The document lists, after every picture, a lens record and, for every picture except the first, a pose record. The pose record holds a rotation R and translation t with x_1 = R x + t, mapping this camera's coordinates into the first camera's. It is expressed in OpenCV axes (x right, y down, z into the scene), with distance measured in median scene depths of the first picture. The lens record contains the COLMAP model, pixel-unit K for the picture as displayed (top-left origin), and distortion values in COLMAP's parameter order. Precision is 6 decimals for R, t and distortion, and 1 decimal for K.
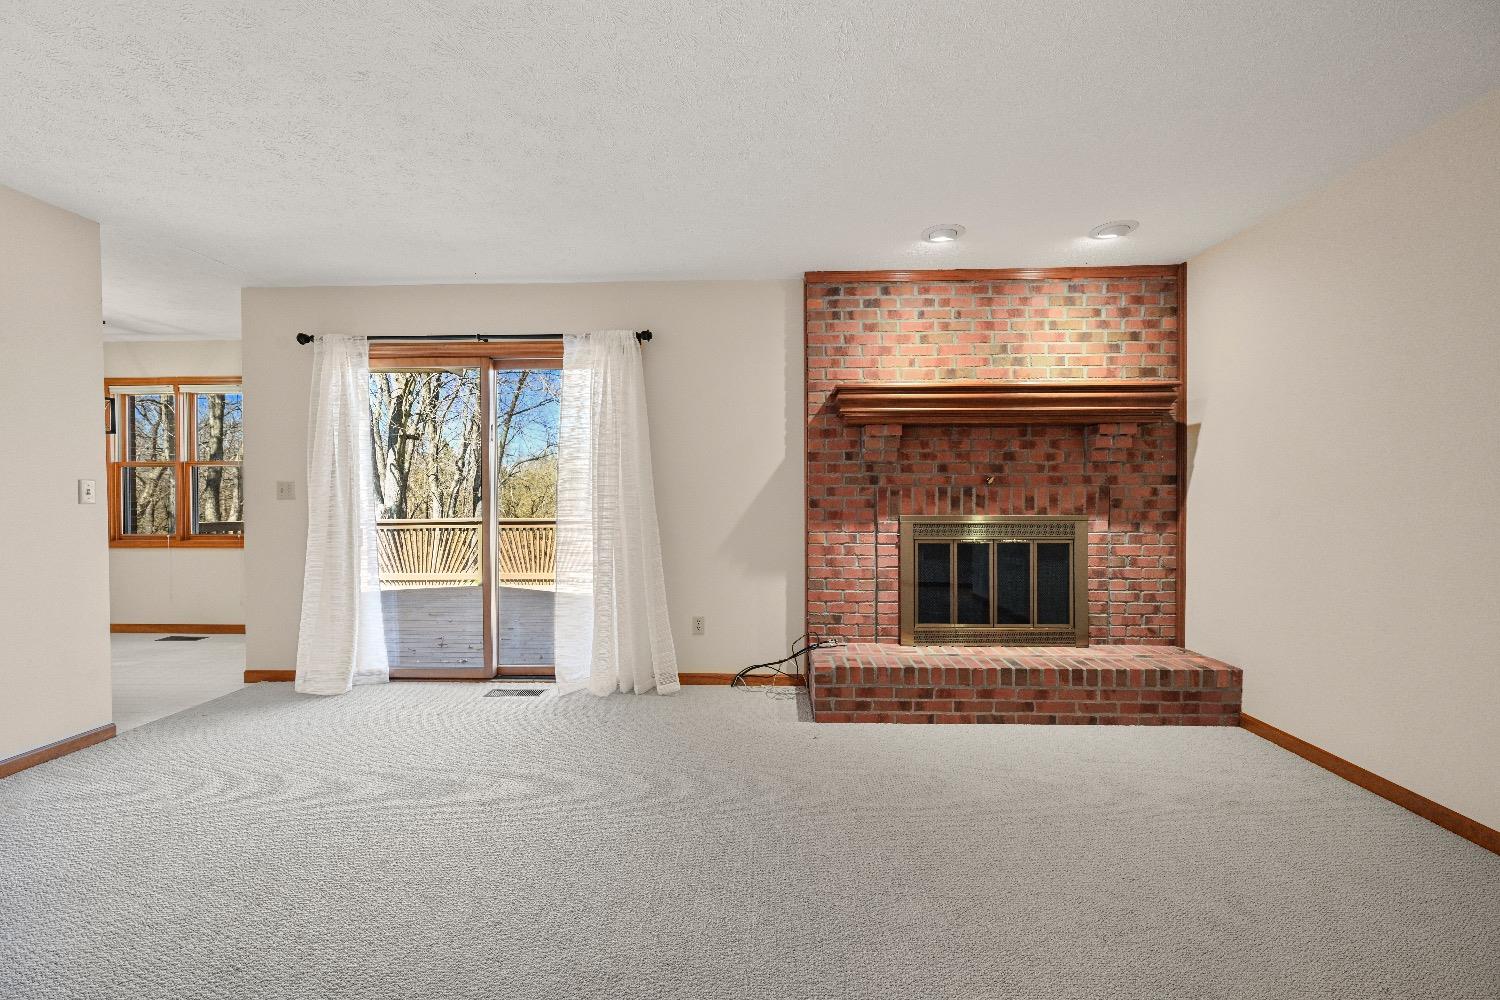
lens RADIAL K [[598.8, 0, 758.1], [0, 598.8, 503.5], [0, 0, 1]] dist [0.002946, -0.000283]
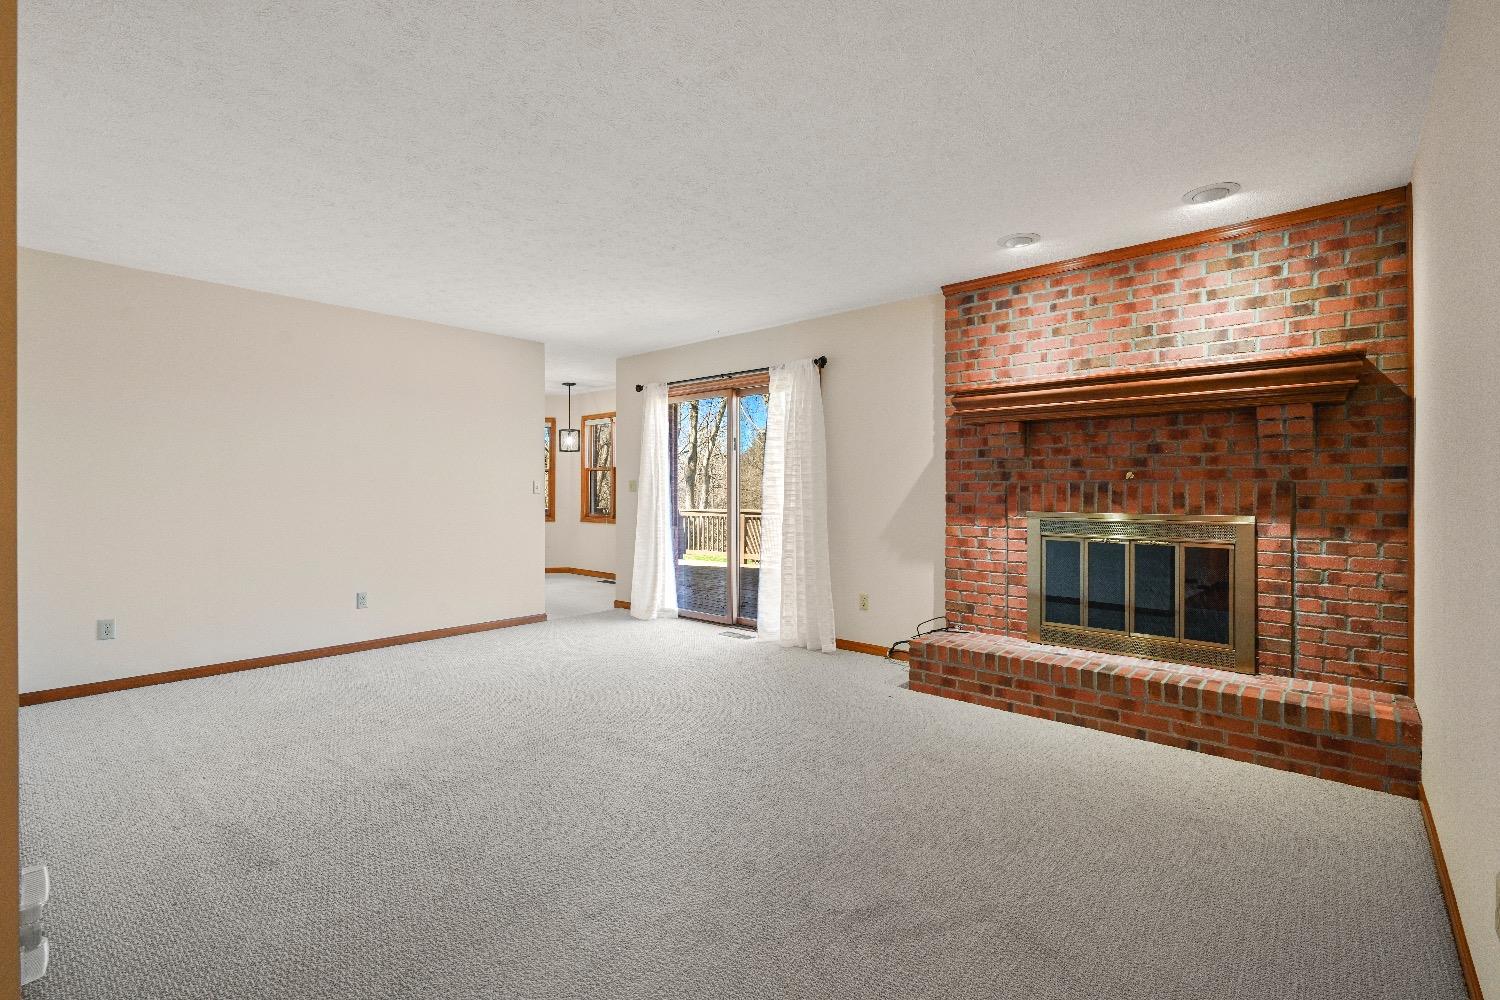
lens RADIAL K [[682.1, 0, 751.8], [0, 682.1, 491.1], [0, 0, 1]] dist [0.004819, 0.001178]
pose [[0.772293, 0.004460, -0.635251, 0.605985], [-0.012551, 0.999887, -0.008238, 0.001196], [0.635143, 0.014335, 0.772262, -0.176349]]
